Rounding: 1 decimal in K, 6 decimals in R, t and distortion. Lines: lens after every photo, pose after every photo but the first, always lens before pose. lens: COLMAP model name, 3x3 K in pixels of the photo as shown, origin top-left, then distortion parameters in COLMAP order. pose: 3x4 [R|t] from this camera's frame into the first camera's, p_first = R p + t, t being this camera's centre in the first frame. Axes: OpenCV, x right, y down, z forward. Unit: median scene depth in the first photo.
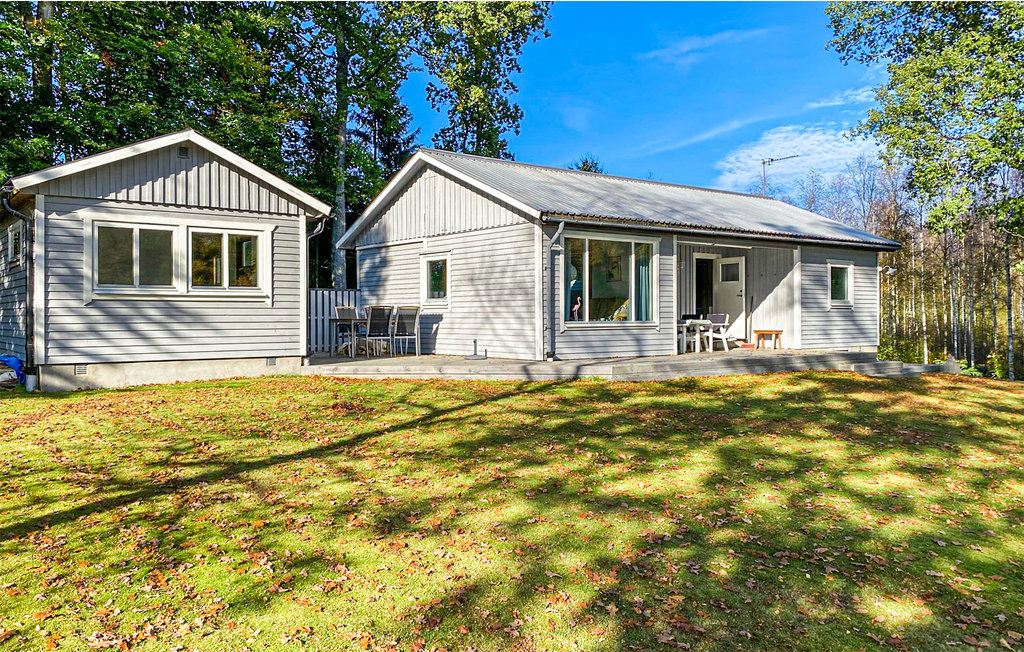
lens RADIAL K [[783.6, 0, 512.0], [0, 783.6, 326.0], [0, 0, 1]] dist [0.085784, 0.000239]
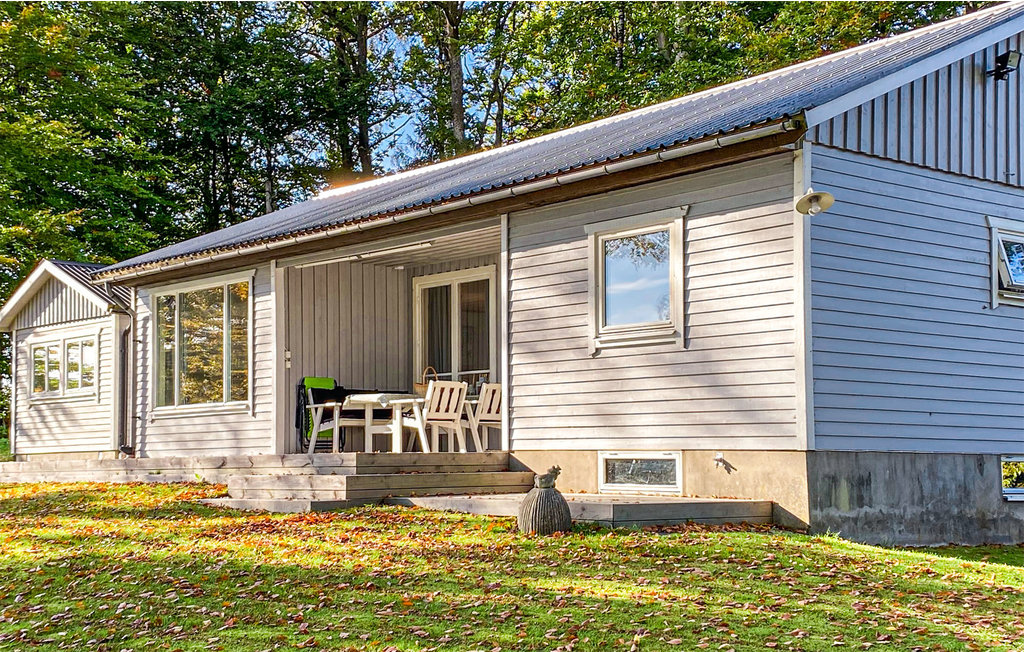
lens RADIAL K [[1349.2, 0, 512.6], [0, 1349.2, 358.4], [0, 0, 1]] dist [0.602085, 0.005312]
pose [[0.071112, -0.068931, -0.995084, 1.291577], [-0.004933, 0.997573, -0.069456, 0.035362], [0.997456, 0.009848, 0.070599, 1.110941]]
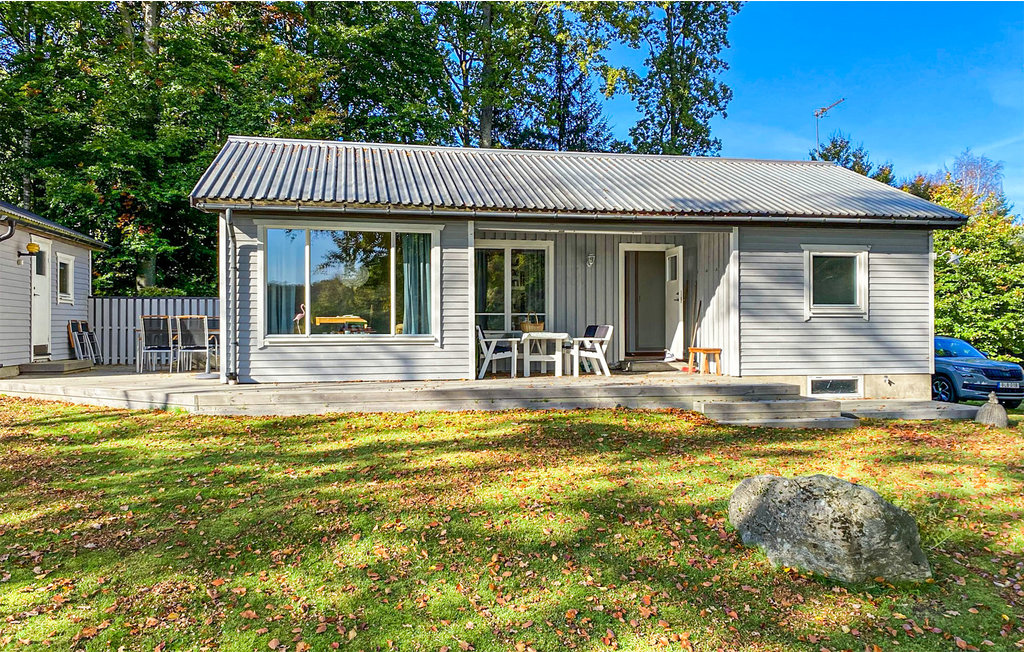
lens RADIAL K [[779.5, 0, 512.0], [0, 779.5, 326.0], [0, 0, 1]] dist [0.065139, -0.001456]
pose [[0.899299, 0.004202, -0.437314, 0.568245], [-0.007840, 0.999948, -0.006516, -0.010049], [0.437263, 0.009289, 0.899285, 0.347669]]
